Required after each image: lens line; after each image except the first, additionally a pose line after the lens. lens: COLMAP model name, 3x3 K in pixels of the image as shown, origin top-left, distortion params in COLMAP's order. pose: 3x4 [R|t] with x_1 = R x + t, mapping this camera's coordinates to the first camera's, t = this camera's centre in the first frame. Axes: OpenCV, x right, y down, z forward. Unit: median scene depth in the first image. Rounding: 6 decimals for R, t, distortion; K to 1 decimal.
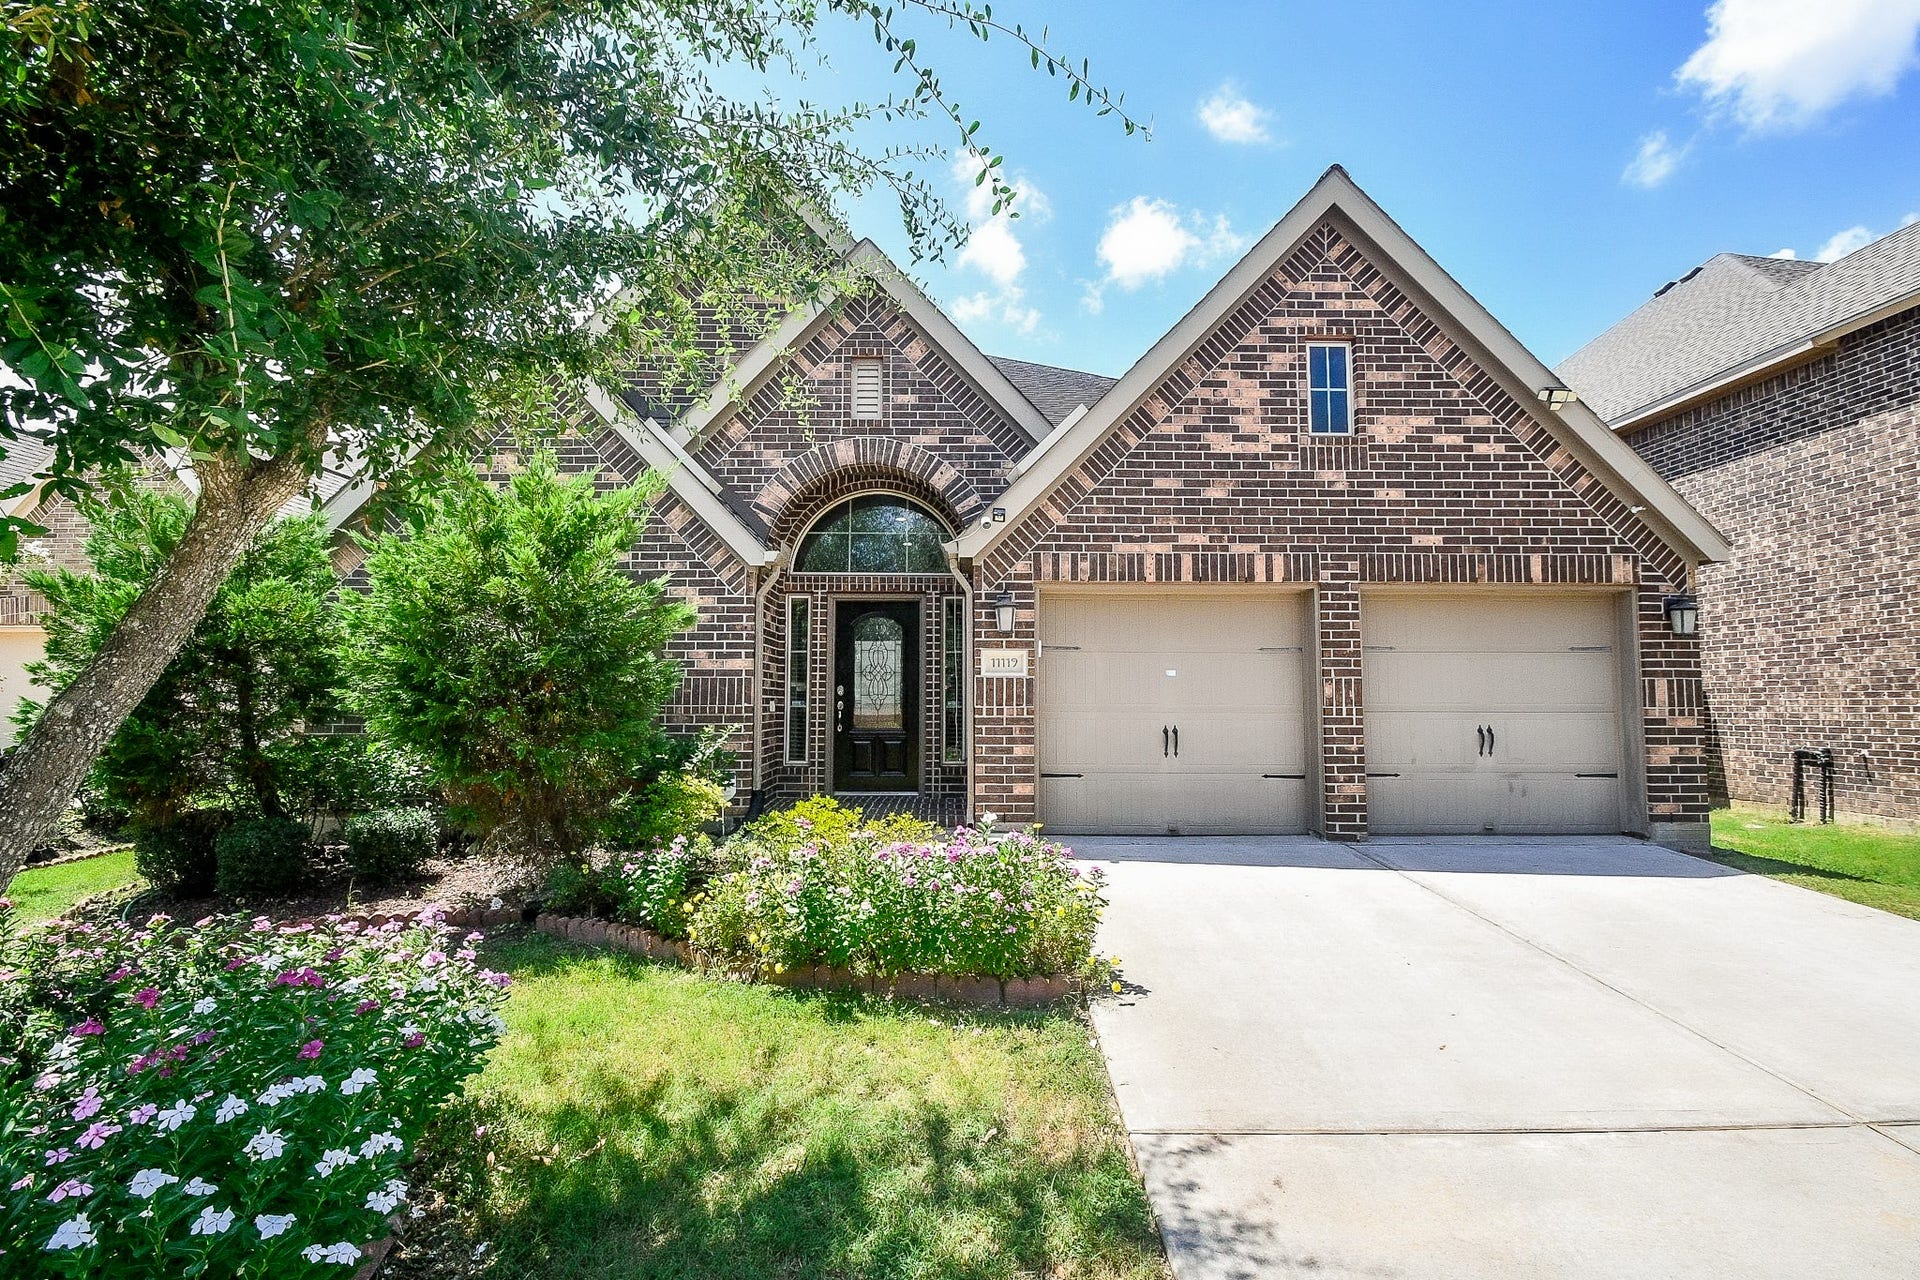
lens RADIAL K [[844.2, 0, 937.5], [0, 844.2, 654.2], [0, 0, 1]] dist [0.020935, -0.020858]
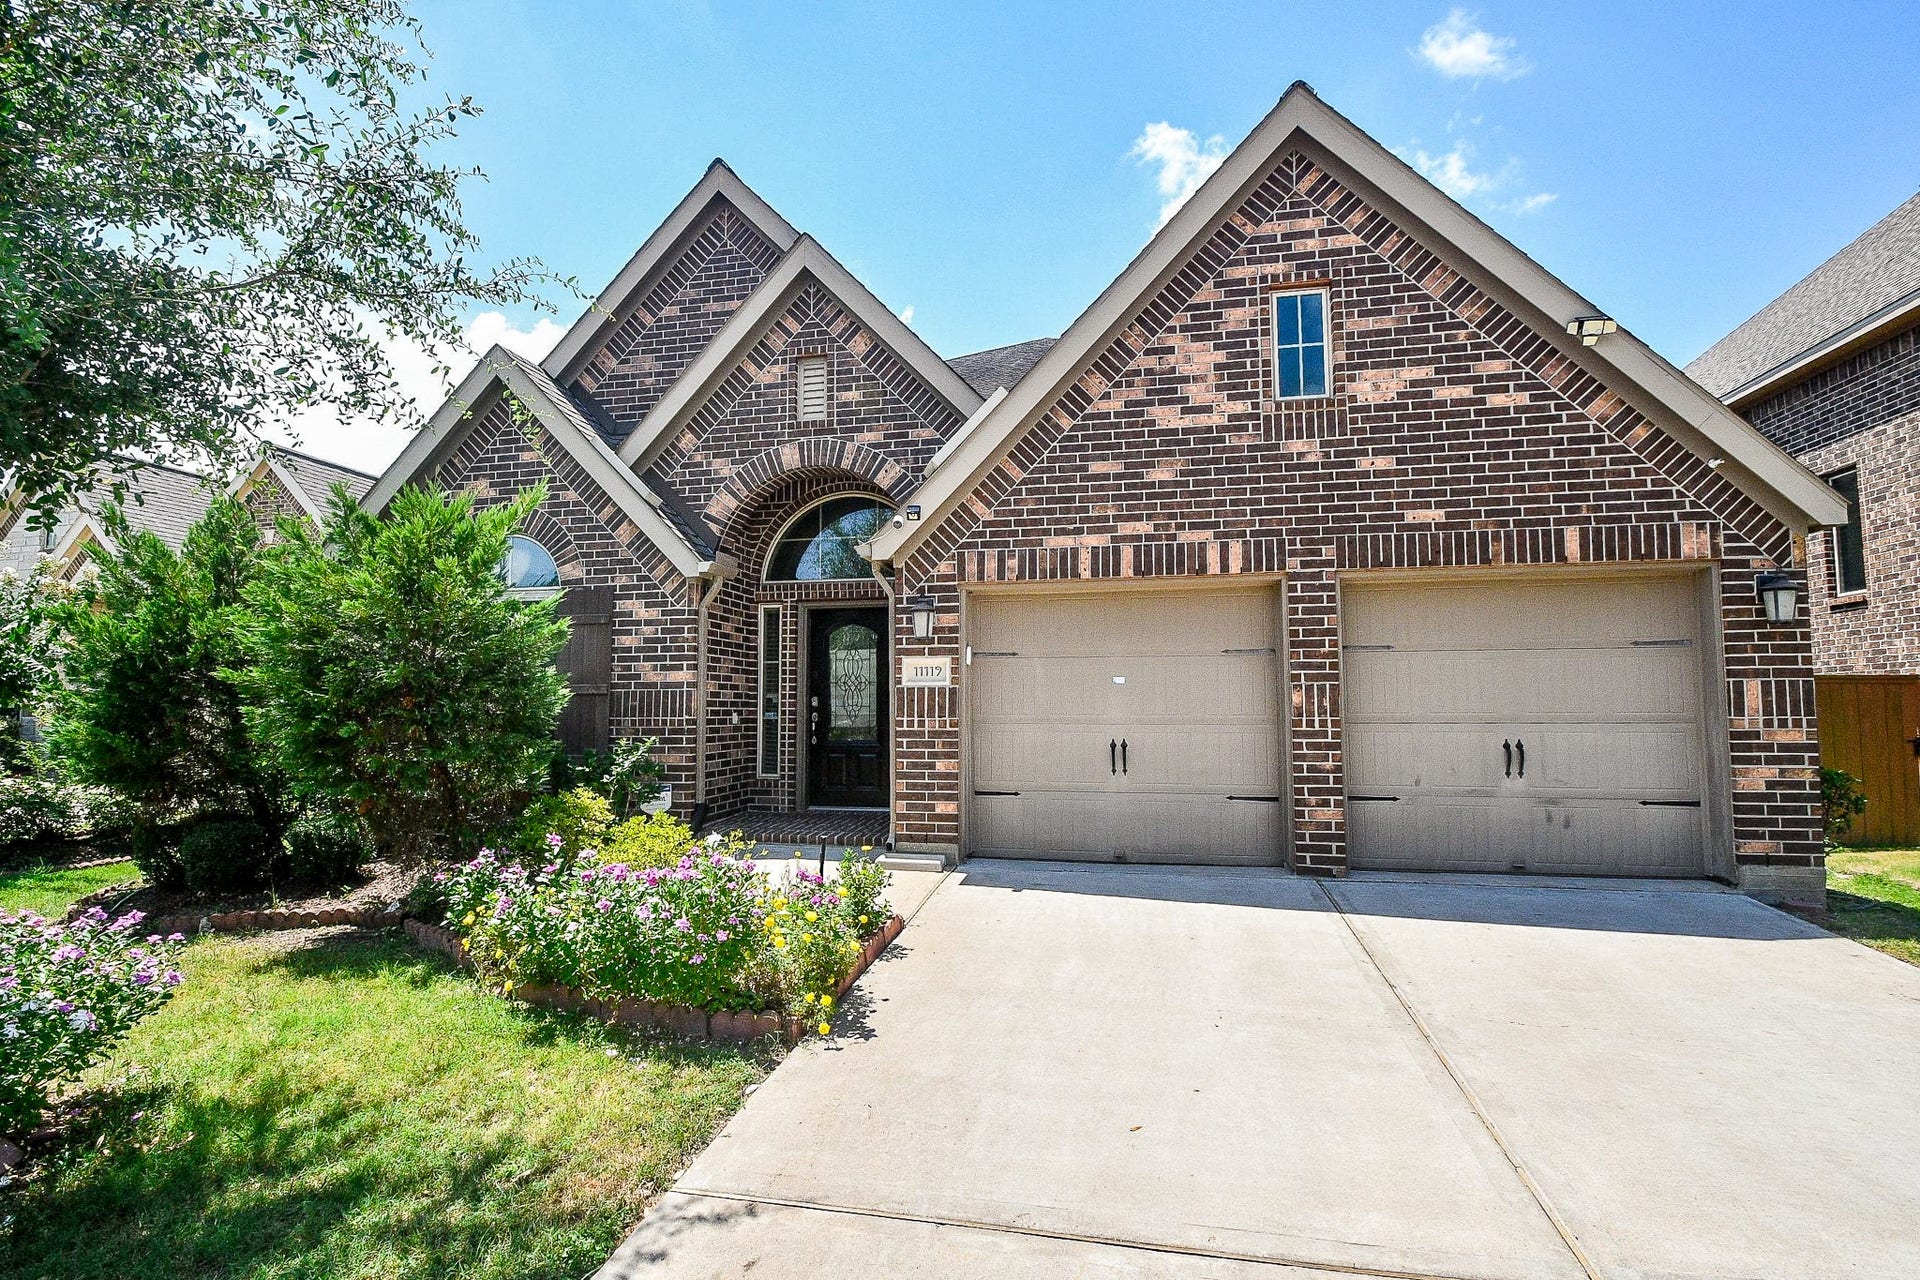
lens RADIAL K [[867.3, 0, 957.8], [0, 867.3, 661.7], [0, 0, 1]] dist [0.017592, -0.023363]
pose [[0.977102, -0.016492, -0.212133, 0.306816], [0.016587, 0.999862, -0.001331, 0.001514], [0.212126, -0.002218, 0.977240, 0.072132]]
